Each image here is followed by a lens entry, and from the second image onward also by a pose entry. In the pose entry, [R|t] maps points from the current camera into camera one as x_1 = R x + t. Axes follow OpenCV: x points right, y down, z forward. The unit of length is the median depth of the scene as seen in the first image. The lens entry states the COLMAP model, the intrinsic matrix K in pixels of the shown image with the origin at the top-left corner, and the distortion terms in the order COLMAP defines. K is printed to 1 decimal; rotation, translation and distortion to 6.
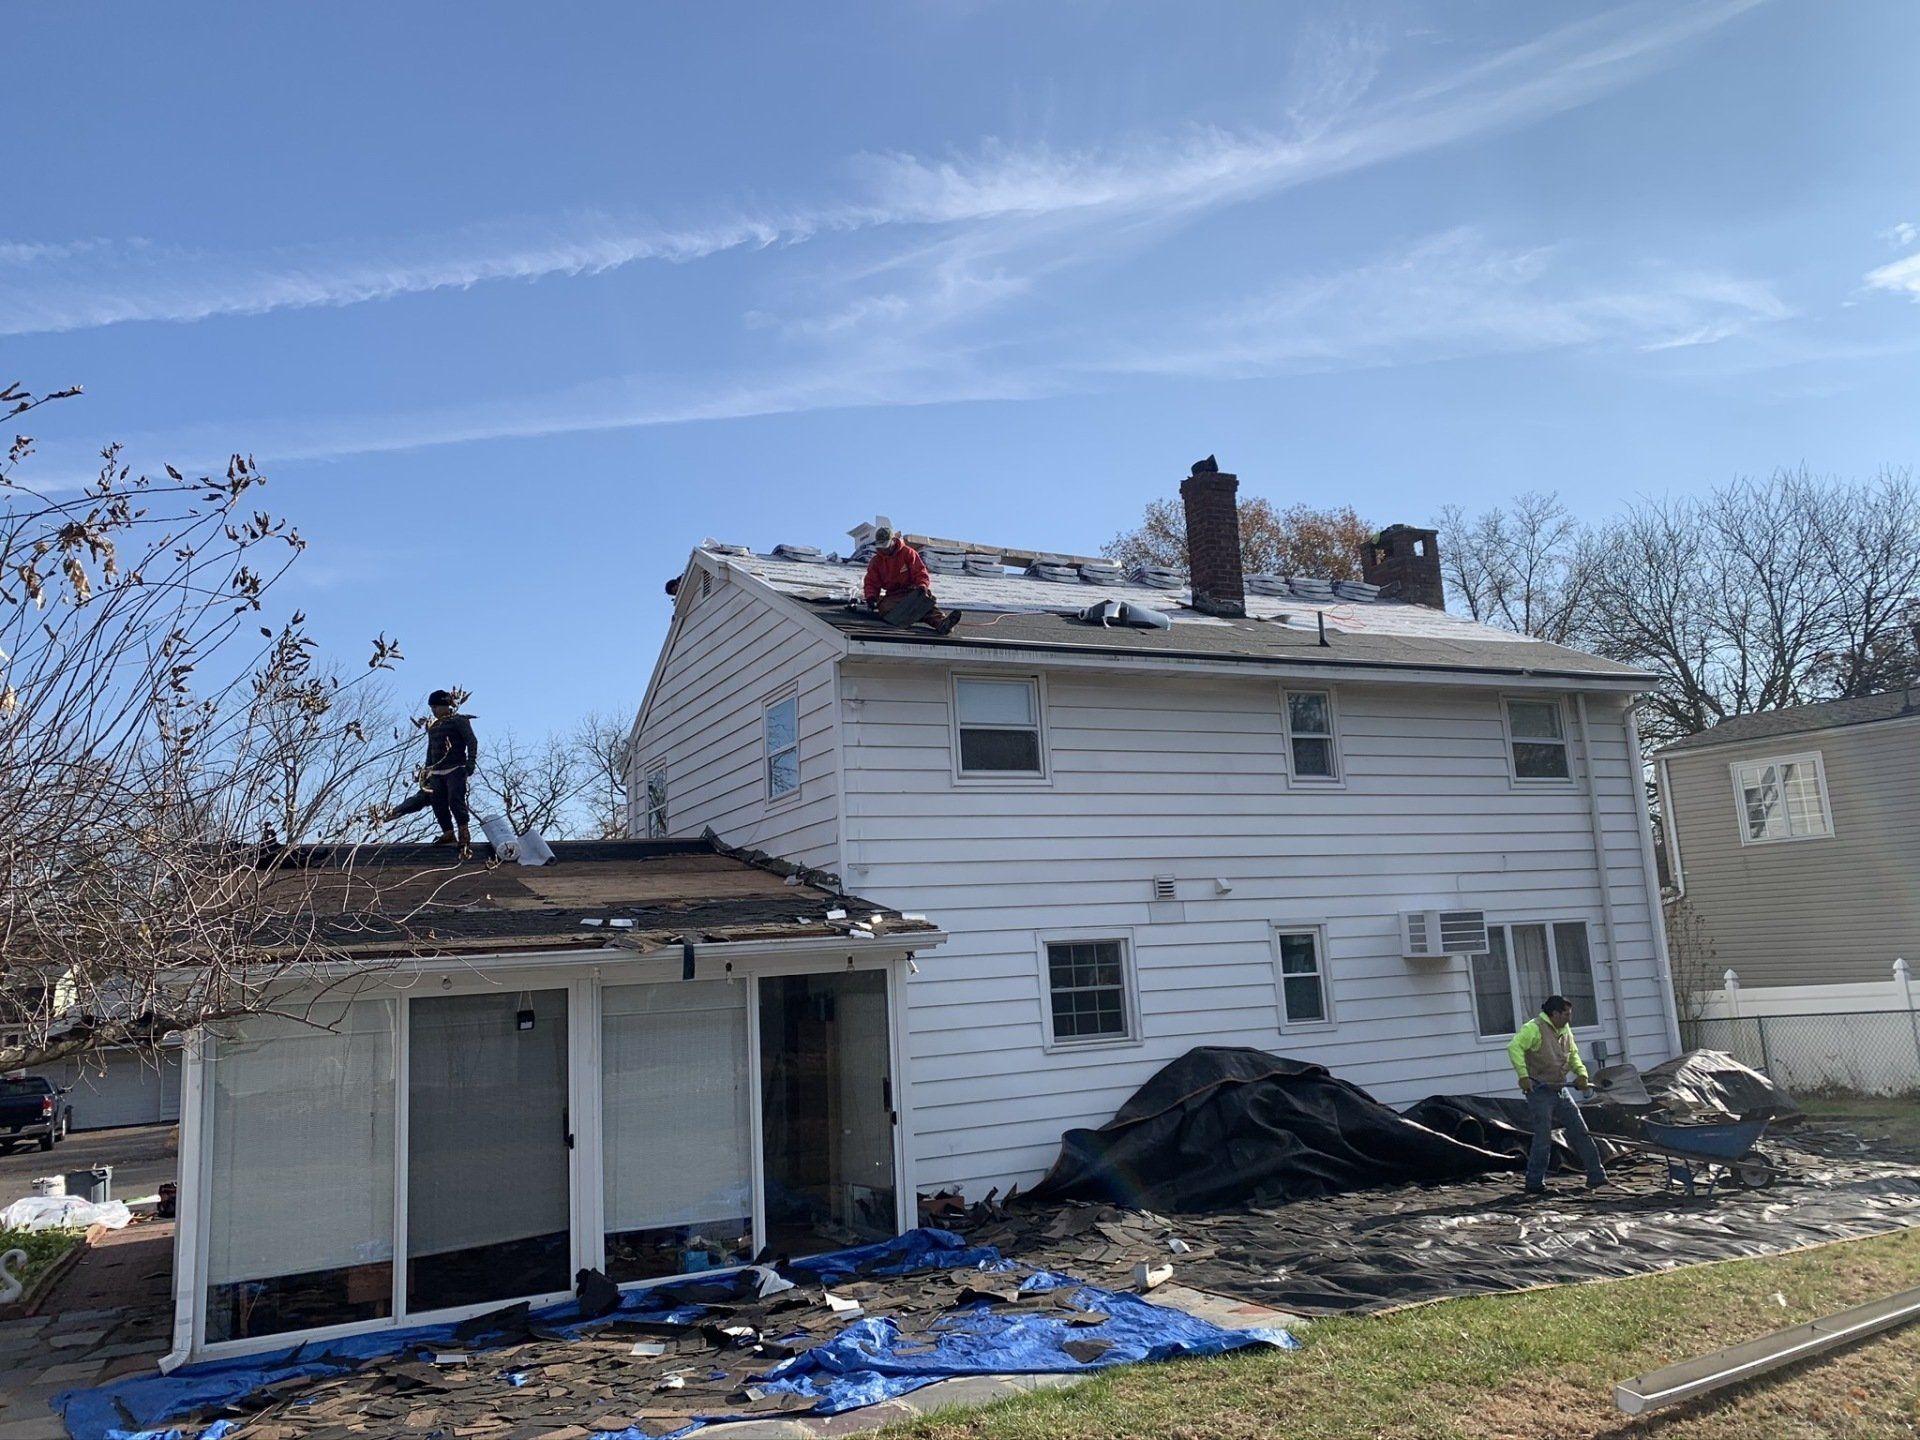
lens RADIAL K [[1451.0, 0, 960.0], [0, 1451.0, 720.0], [0, 0, 1]] dist [0.042560, -0.030044]
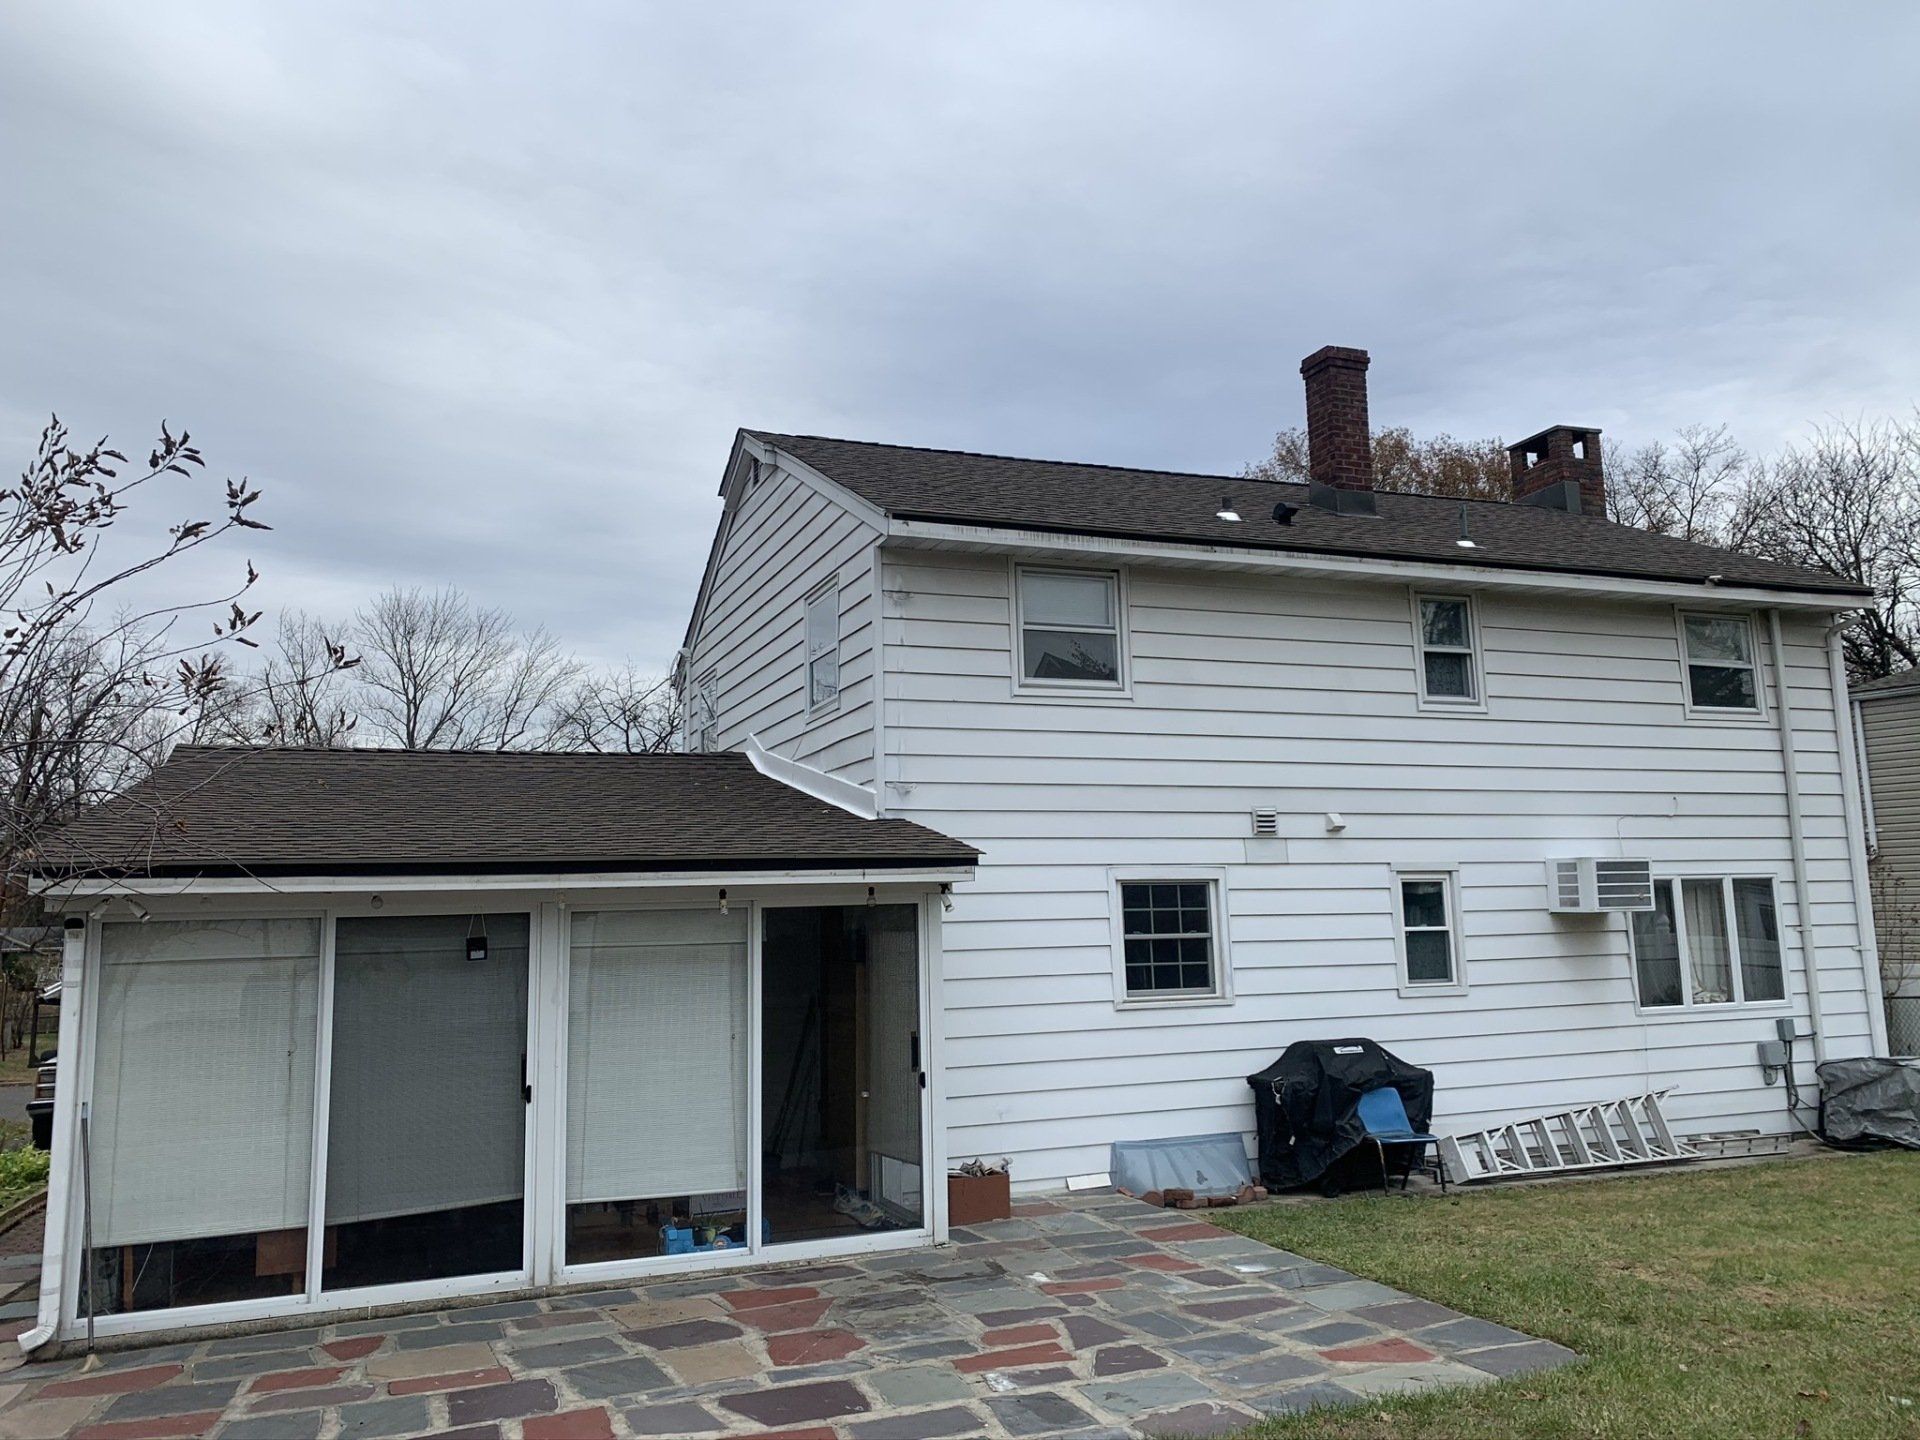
lens RADIAL K [[1460.2, 0, 958.3], [0, 1460.2, 695.4], [0, 0, 1]] dist [0.029711, -0.007691]
pose [[0.996015, 0.018658, -0.087208, 0.034621], [-0.016845, 0.999628, 0.021472, 0.025313], [0.087577, -0.019917, 0.995959, 0.126884]]
